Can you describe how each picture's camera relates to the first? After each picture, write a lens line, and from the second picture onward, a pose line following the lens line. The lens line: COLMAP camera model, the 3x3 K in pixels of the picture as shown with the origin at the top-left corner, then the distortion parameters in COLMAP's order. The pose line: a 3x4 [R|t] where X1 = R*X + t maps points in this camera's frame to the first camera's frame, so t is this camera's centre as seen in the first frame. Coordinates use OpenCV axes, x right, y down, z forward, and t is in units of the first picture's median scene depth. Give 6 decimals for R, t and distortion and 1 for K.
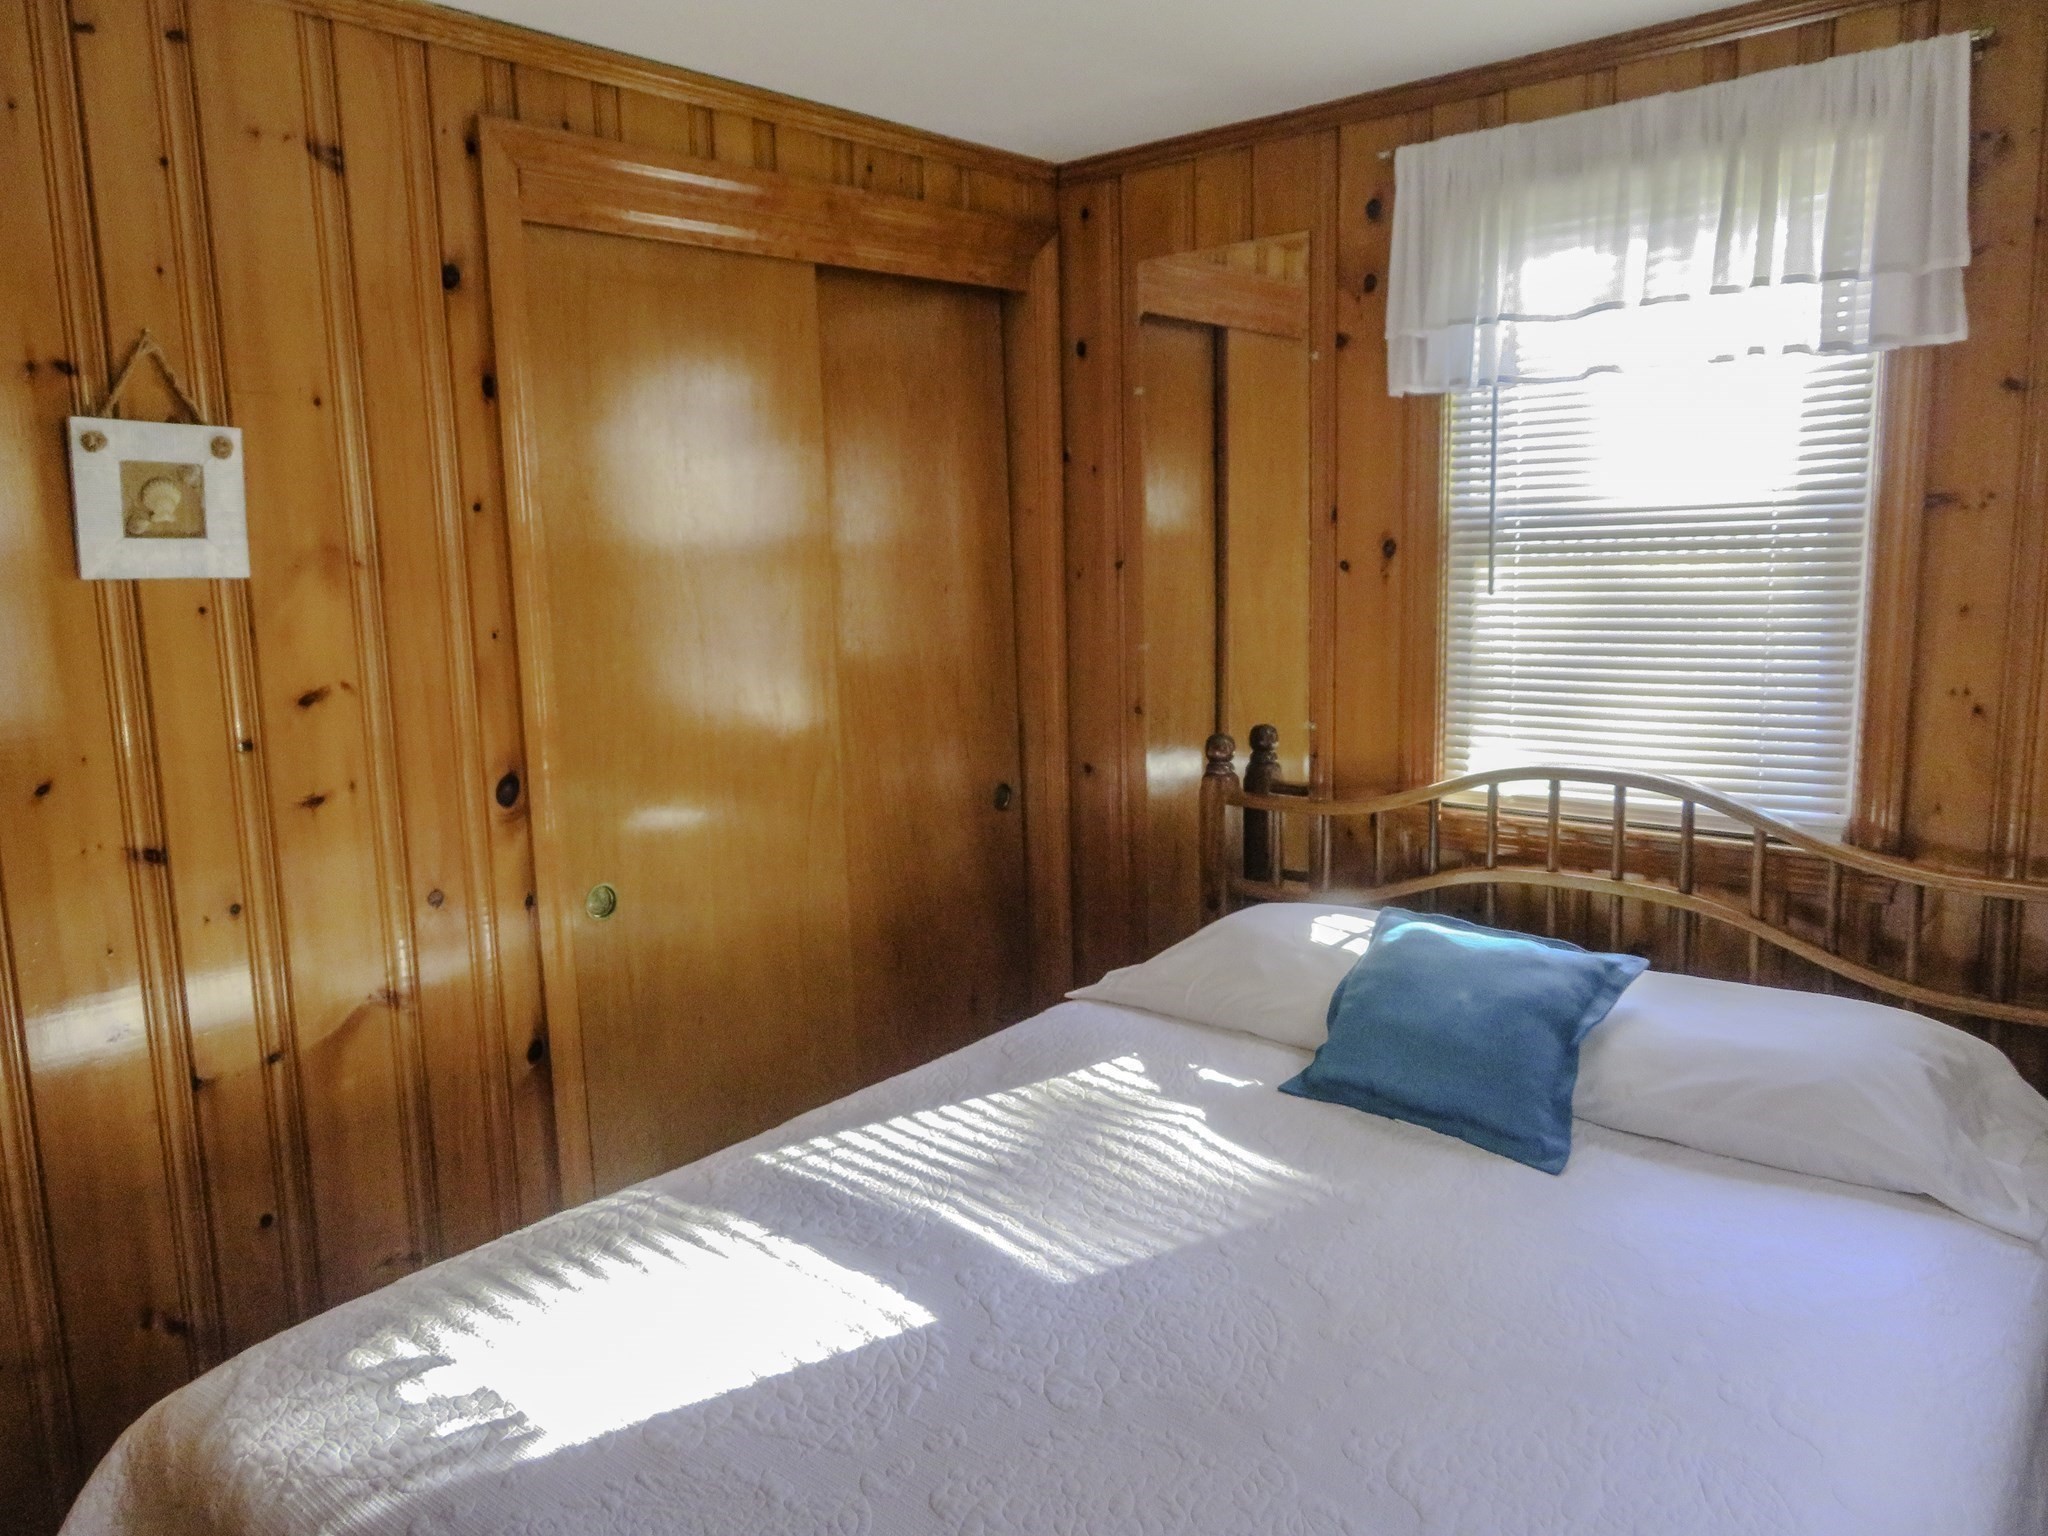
lens RADIAL K [[1432.9, 0, 1024.0], [0, 1432.9, 768.0], [0, 0, 1]] dist [-0.003245, -0.001570]
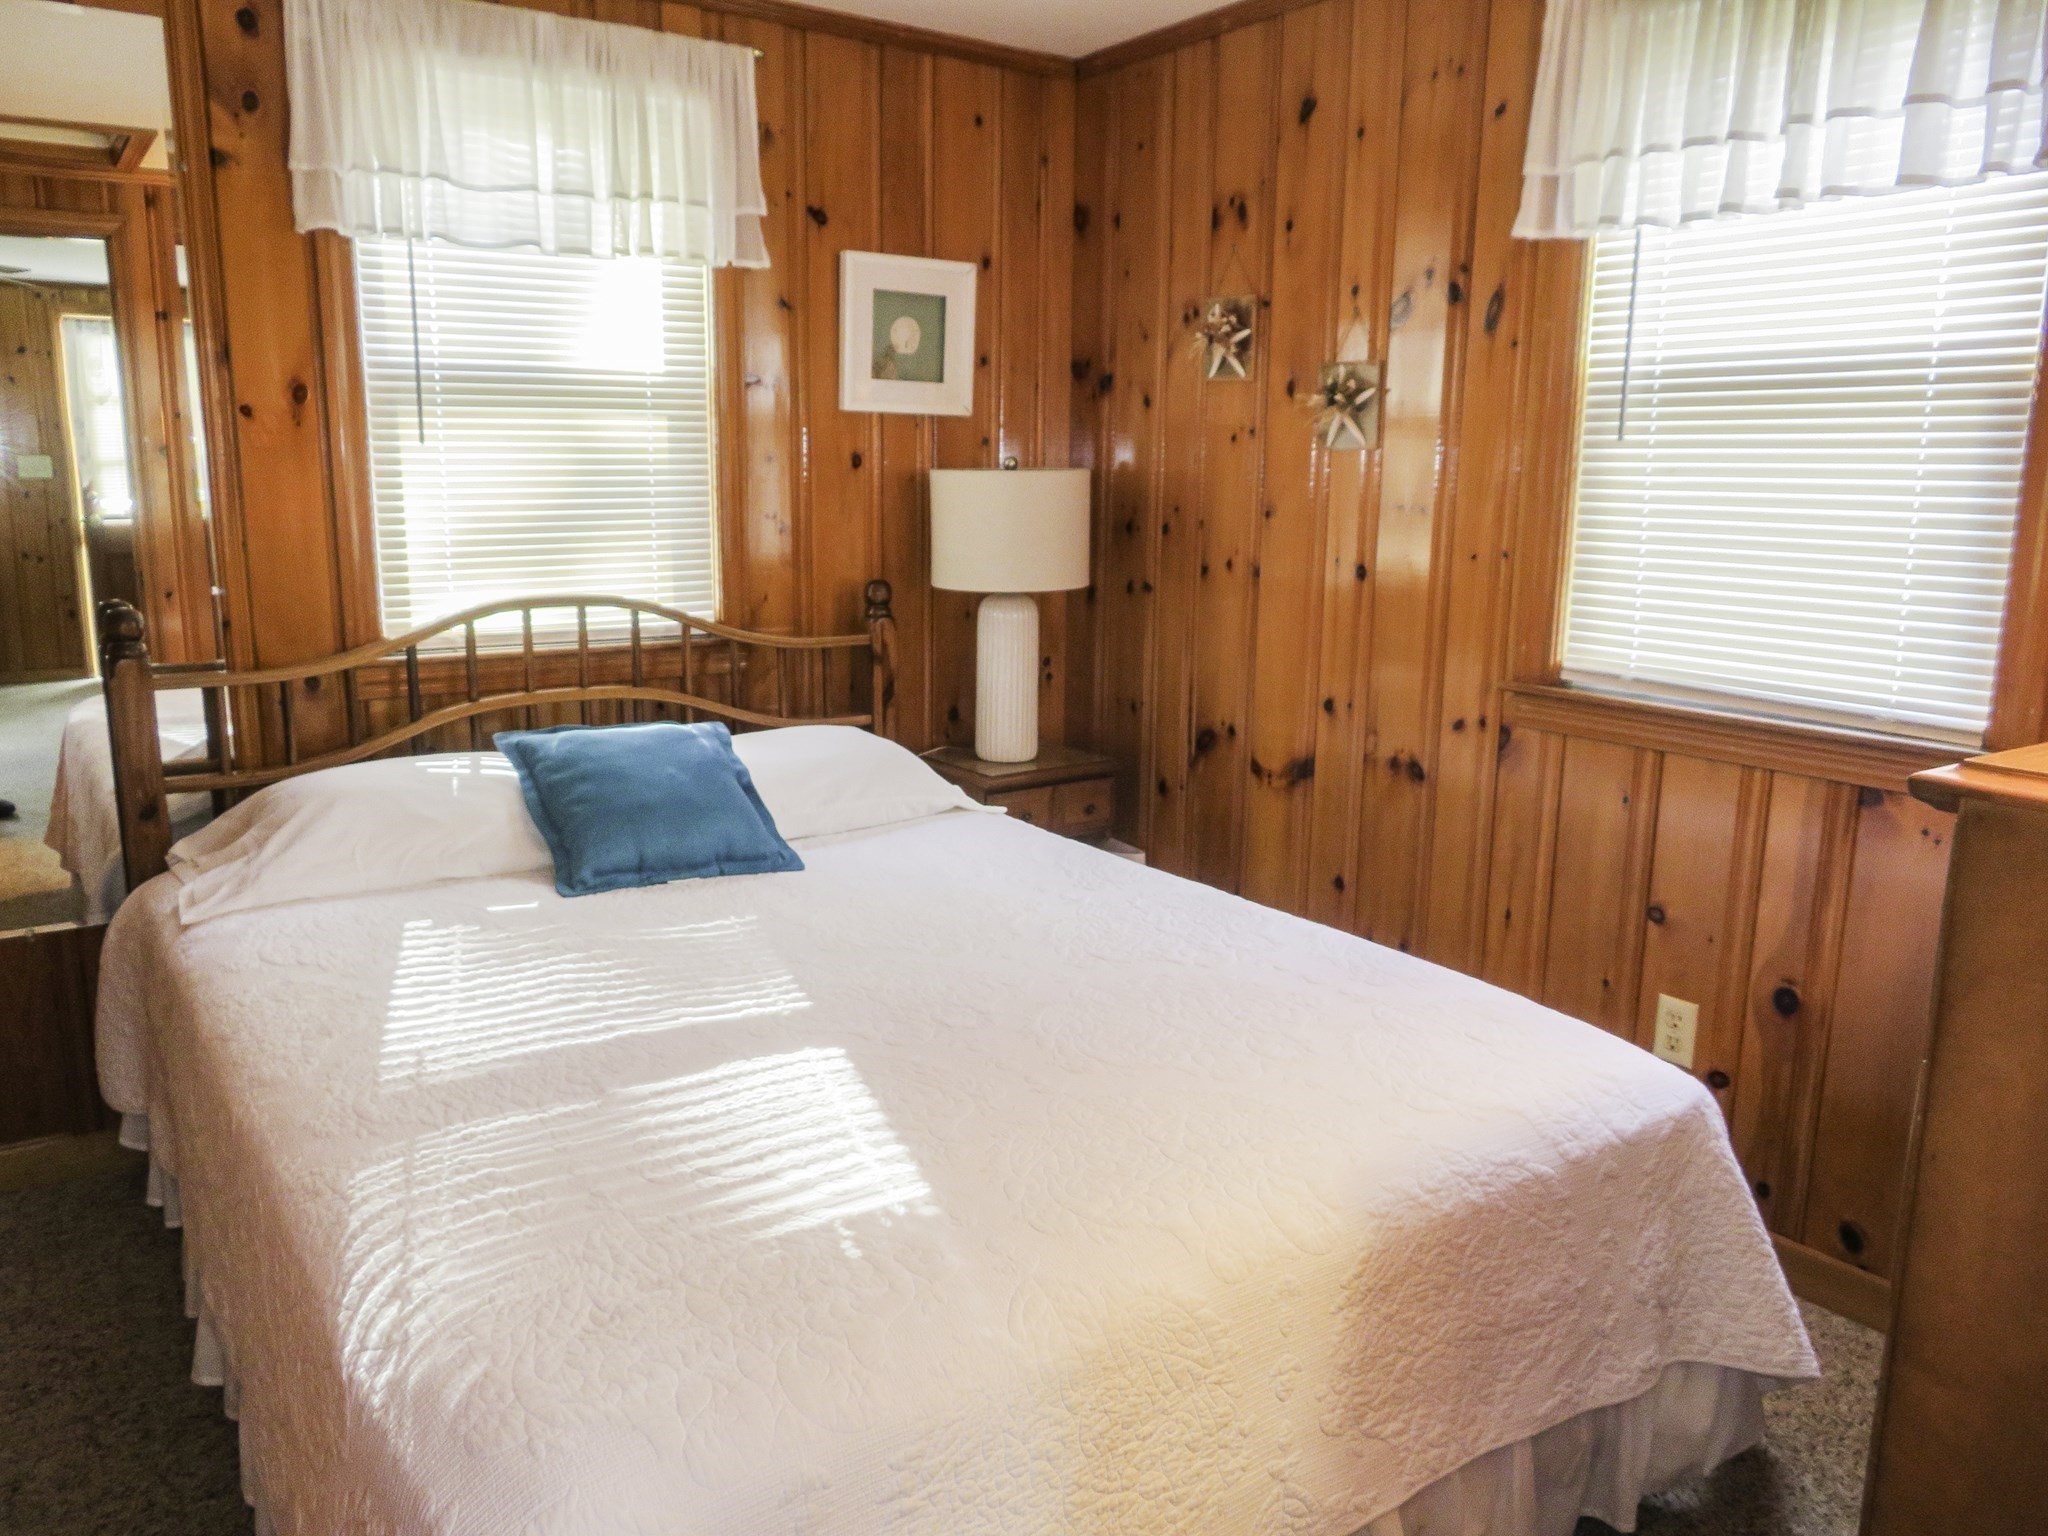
lens RADIAL K [[1480.5, 0, 1024.0], [0, 1480.5, 768.0], [0, 0, 1]] dist [-0.006849, -0.006336]
pose [[0.258456, -0.166957, 0.951486, -0.694706], [0.135244, 0.981505, 0.135487, 0.026516], [-0.956509, 0.093665, 0.276256, 0.340890]]
